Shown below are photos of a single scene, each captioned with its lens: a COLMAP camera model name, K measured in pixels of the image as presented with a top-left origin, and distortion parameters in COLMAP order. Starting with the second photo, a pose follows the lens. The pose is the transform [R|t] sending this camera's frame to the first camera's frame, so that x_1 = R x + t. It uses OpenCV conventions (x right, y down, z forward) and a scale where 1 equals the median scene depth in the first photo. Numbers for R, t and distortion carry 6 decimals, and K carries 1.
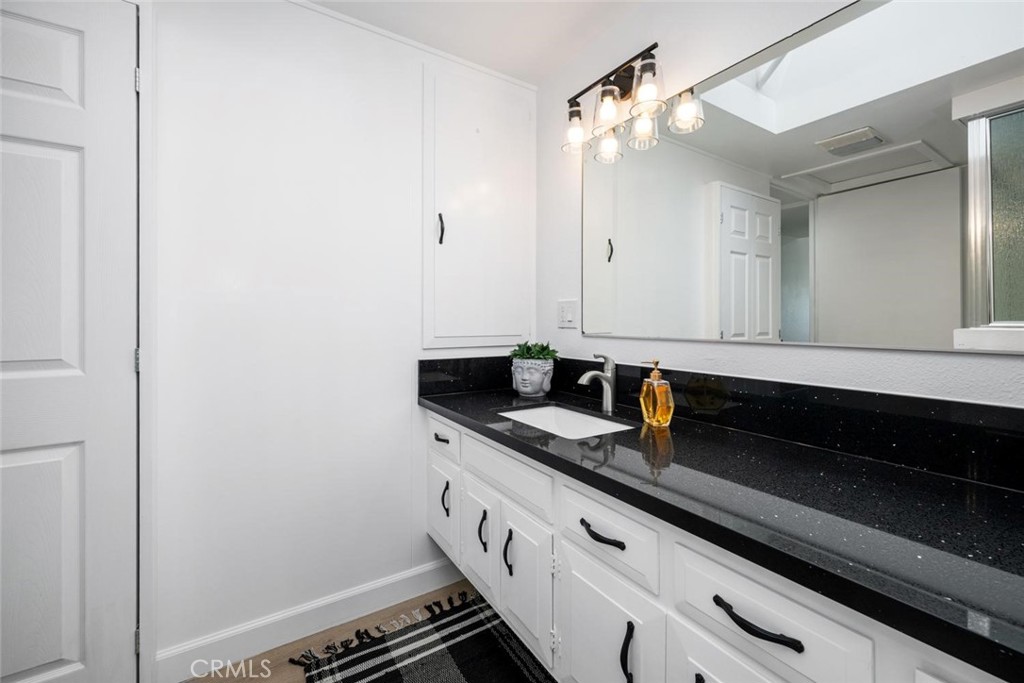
lens RADIAL K [[412.3, 0, 518.7], [0, 412.3, 327.2], [0, 0, 1]] dist [-0.000305, -0.000200]
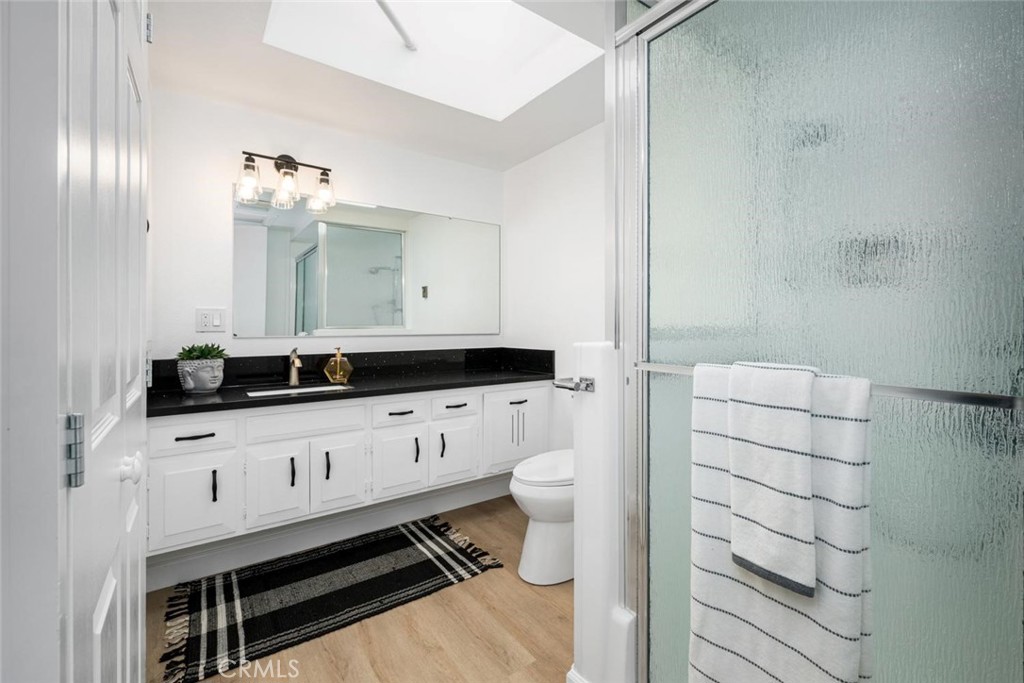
lens RADIAL K [[412.3, 0, 512.1], [0, 412.3, 333.8], [0, 0, 1]] dist [-0.000305, -0.000200]
pose [[-0.027621, -0.004129, 0.999610, -1.209506], [0.002808, 0.999987, 0.004209, 0.005921], [-0.999615, 0.002923, -0.027609, 0.215553]]
